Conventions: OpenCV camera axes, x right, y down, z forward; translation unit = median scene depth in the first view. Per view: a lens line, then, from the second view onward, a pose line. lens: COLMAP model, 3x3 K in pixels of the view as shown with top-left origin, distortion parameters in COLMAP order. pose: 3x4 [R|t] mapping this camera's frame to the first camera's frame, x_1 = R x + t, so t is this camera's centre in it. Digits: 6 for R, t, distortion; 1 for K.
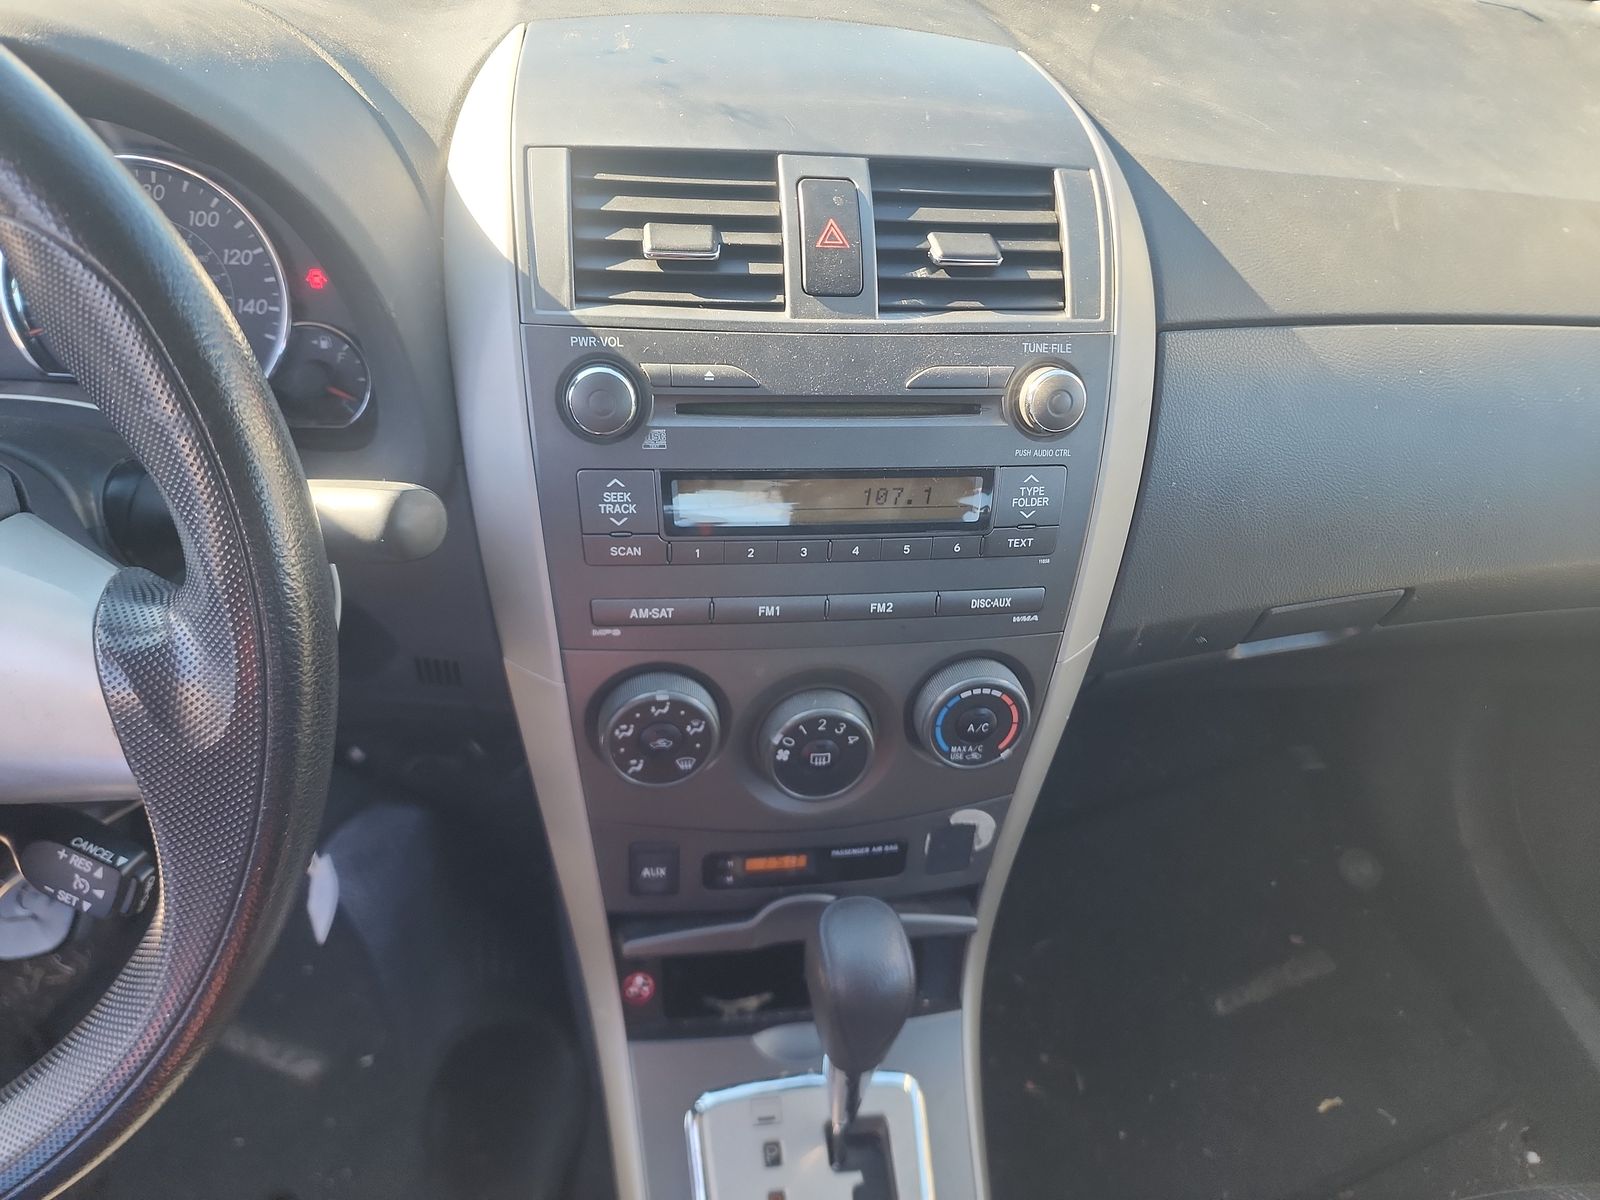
lens RADIAL K [[1075.5, 0, 800.3], [0, 1075.5, 609.5], [0, 0, 1]] dist [0.047883, -0.001324]
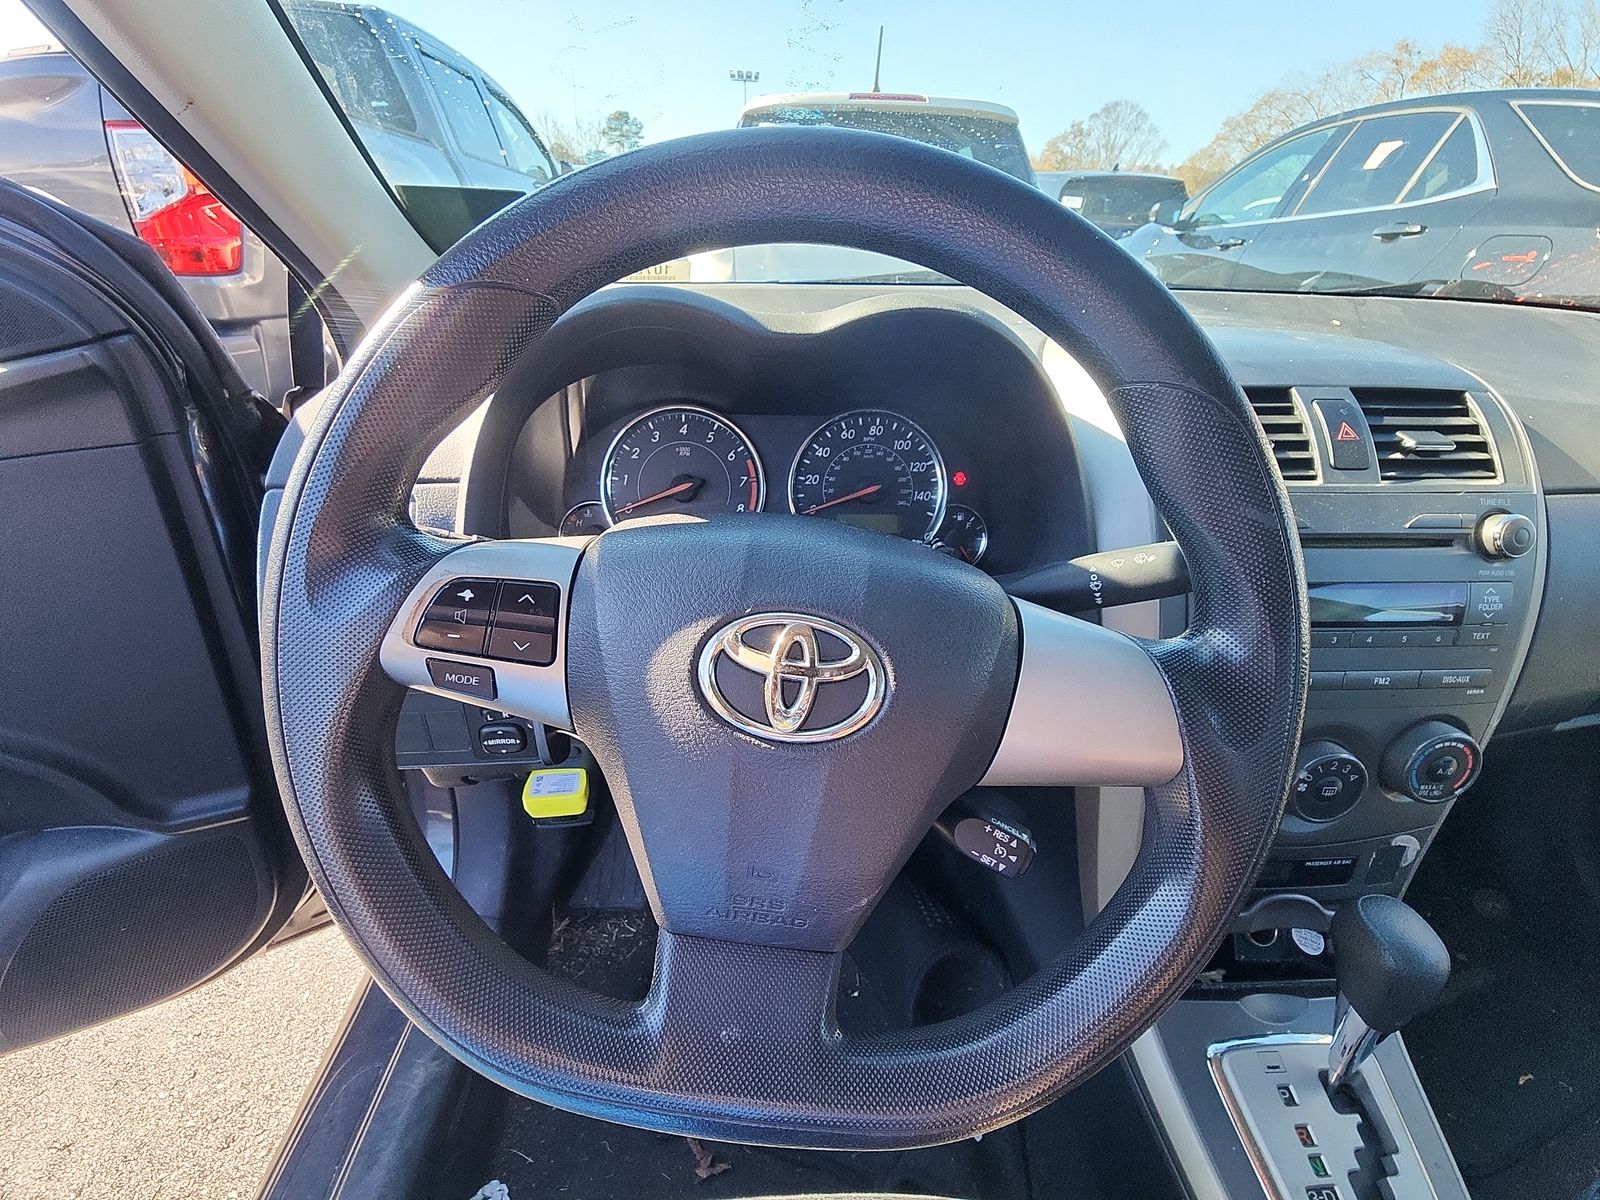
lens RADIAL K [[637.4, 0, 803.2], [0, 637.4, 592.0], [0, 0, 1]] dist [-0.017489, 0.000039]
pose [[0.987529, -0.007147, -0.157276, -0.556118], [-0.021822, 0.983112, -0.181698, 0.050606], [0.155919, 0.182864, 0.970696, 0.057307]]
